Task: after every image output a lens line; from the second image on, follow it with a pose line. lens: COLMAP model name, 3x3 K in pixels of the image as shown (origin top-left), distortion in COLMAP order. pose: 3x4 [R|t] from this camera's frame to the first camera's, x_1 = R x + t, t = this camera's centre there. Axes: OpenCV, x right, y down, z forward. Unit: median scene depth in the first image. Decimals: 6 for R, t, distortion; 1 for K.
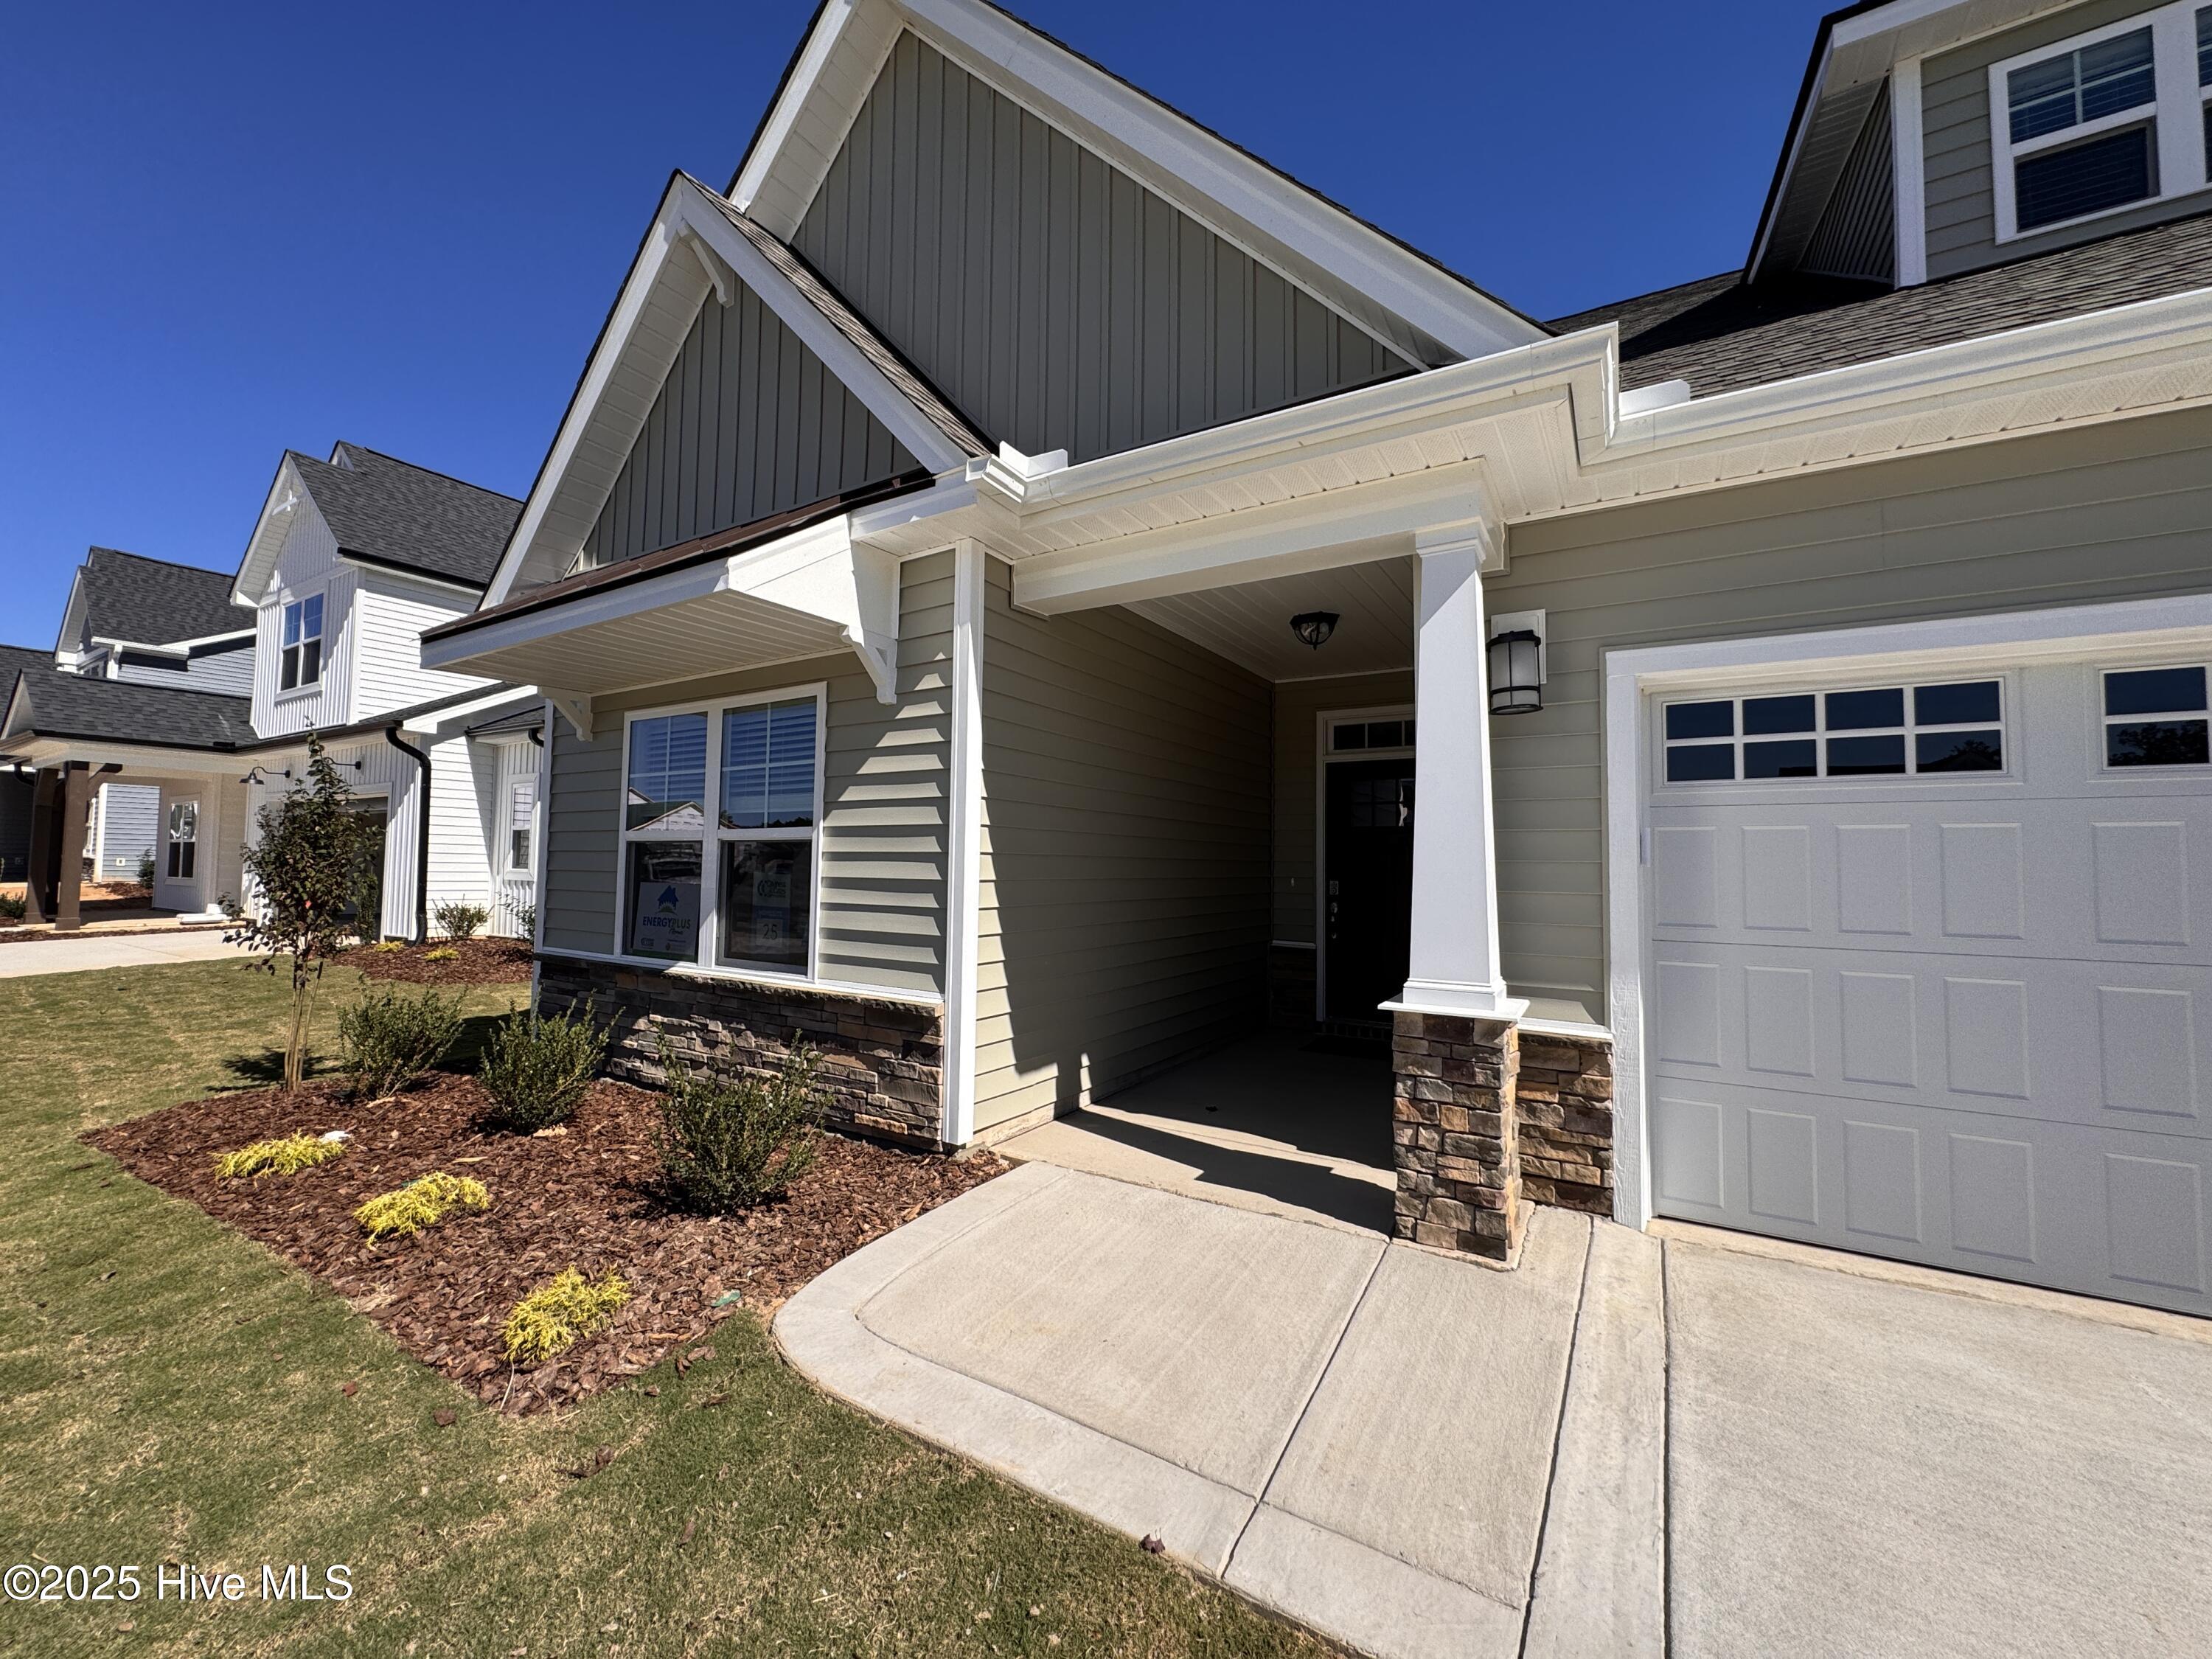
lens RADIAL K [[881.4, 0, 1103.9], [0, 881.4, 826.7], [0, 0, 1]] dist [-0.002233, 0.000107]
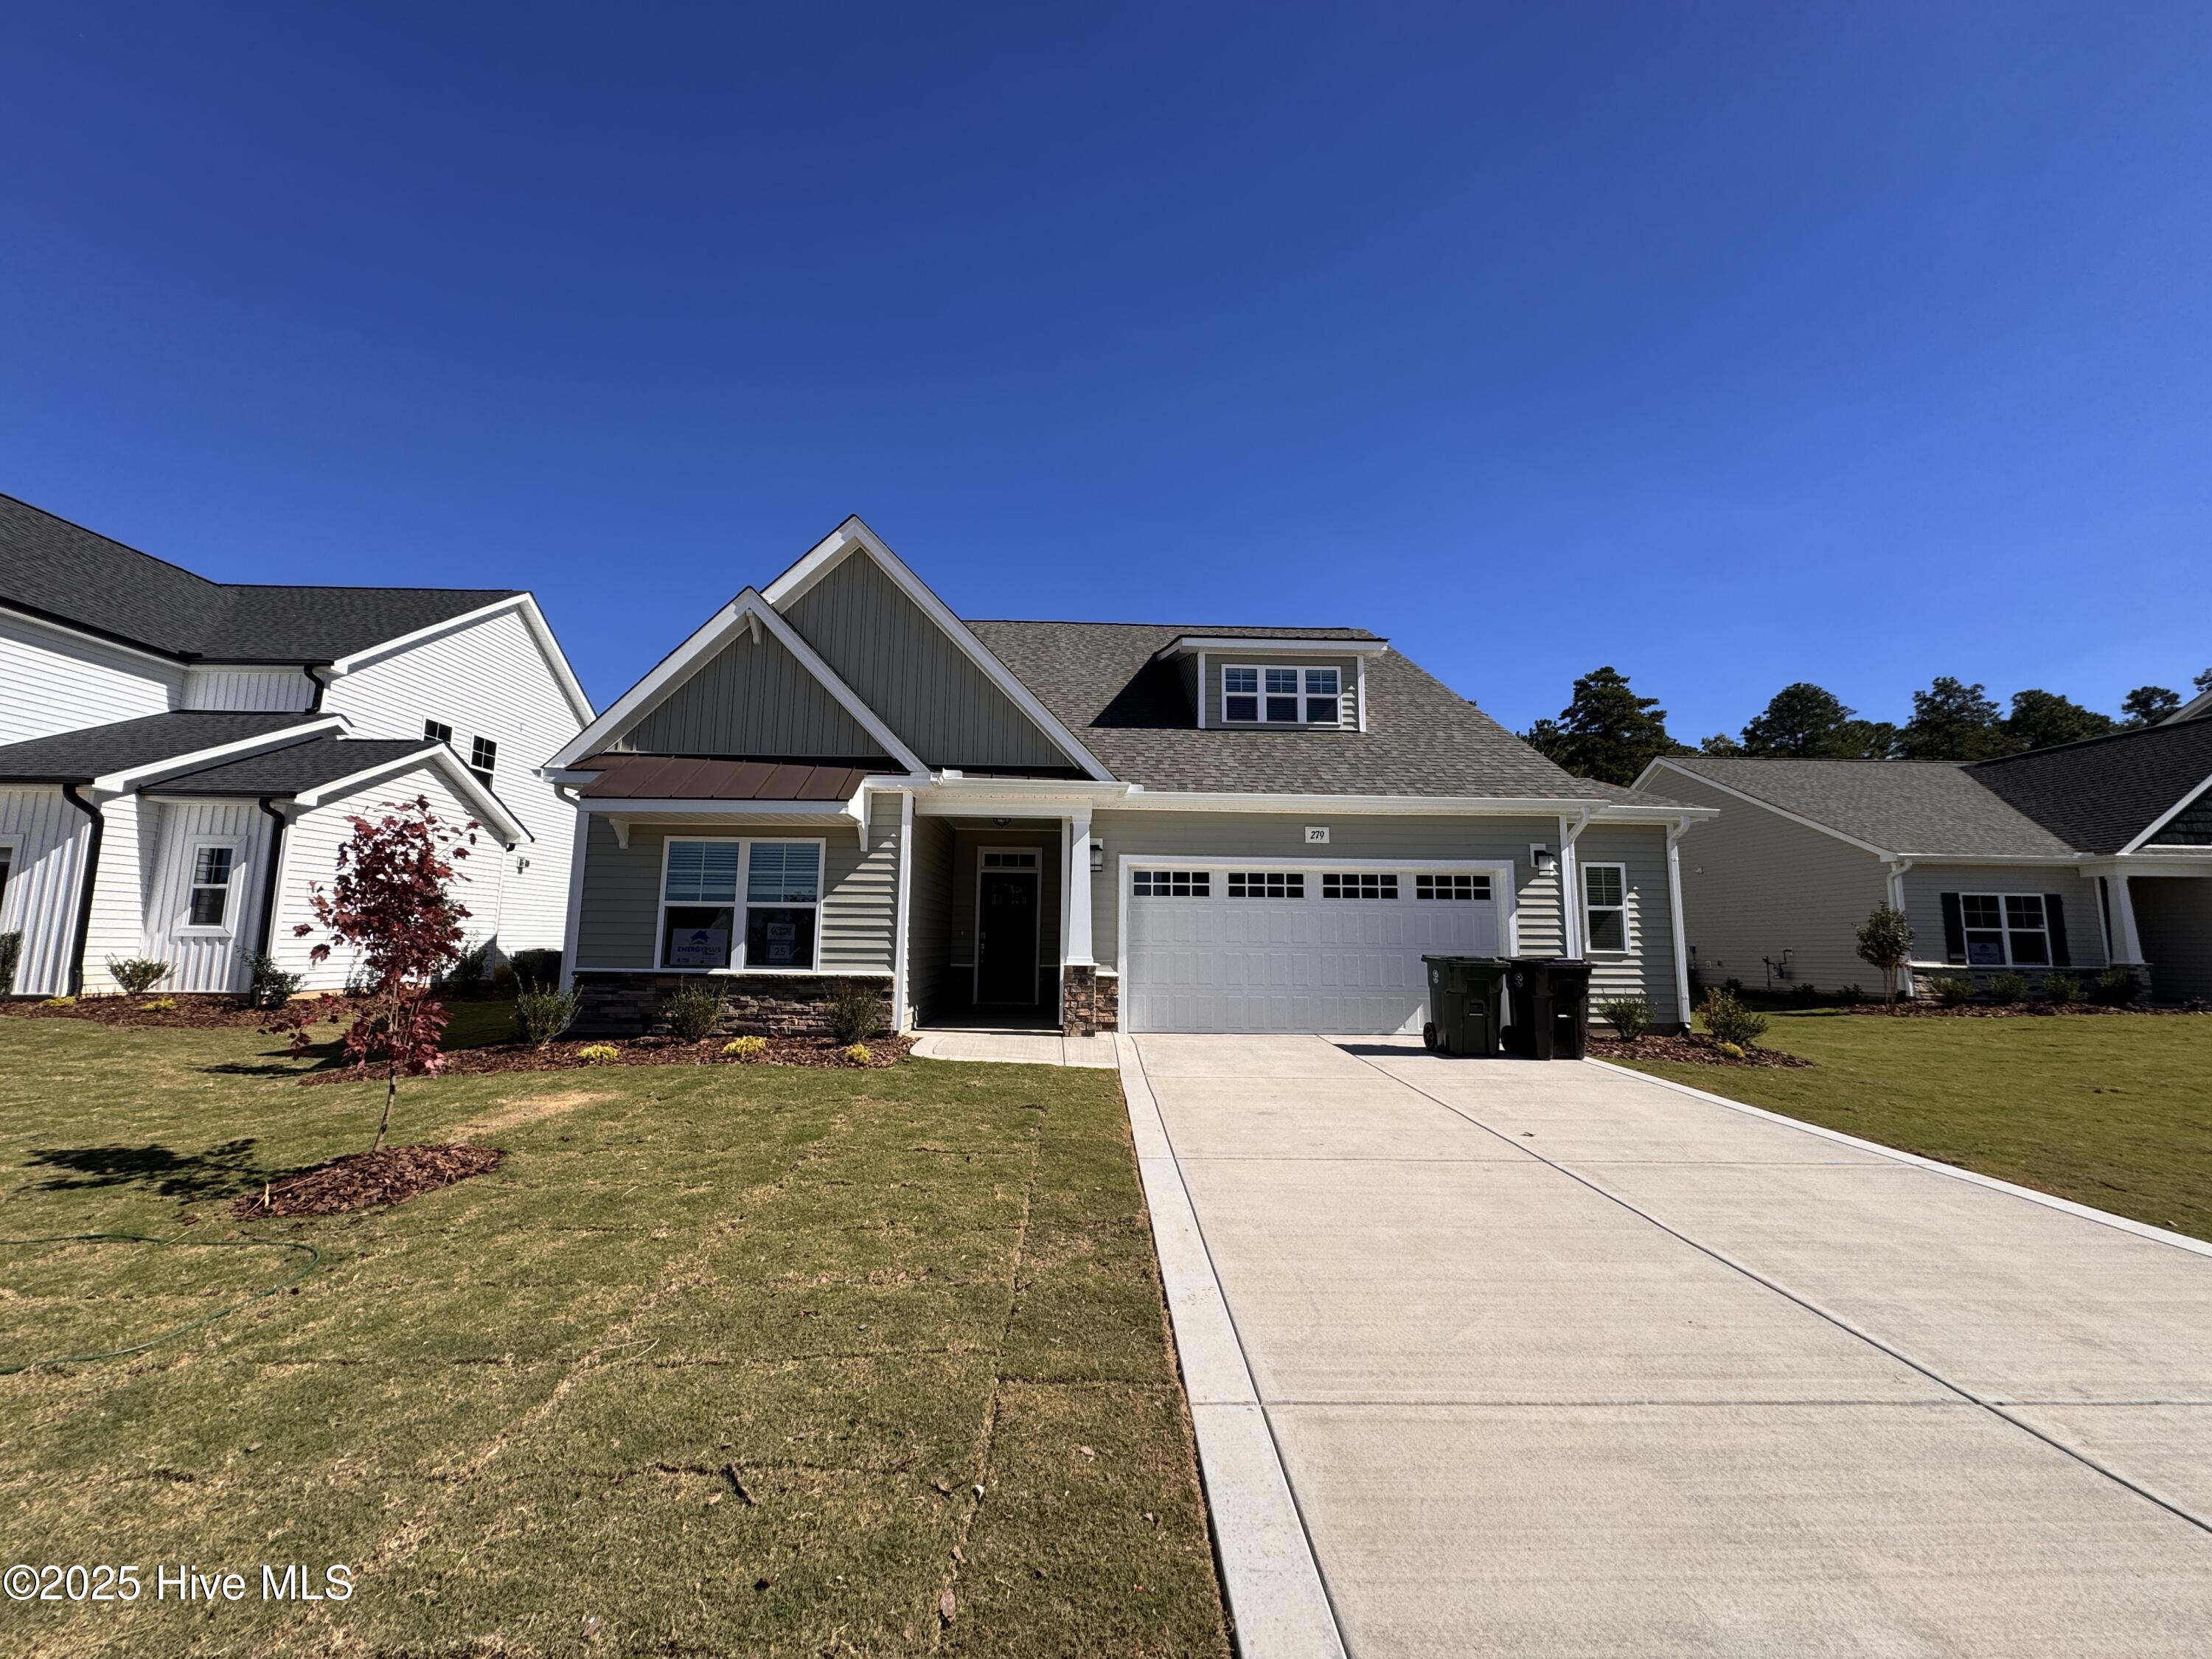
lens RADIAL K [[881.4, 0, 1103.9], [0, 881.4, 826.7], [0, 0, 1]] dist [-0.002233, 0.000107]
pose [[0.832826, 0.068759, 0.549248, -1.015181], [-0.025258, 0.995942, -0.086380, -0.017137], [-0.552959, 0.058067, 0.831183, -1.337735]]
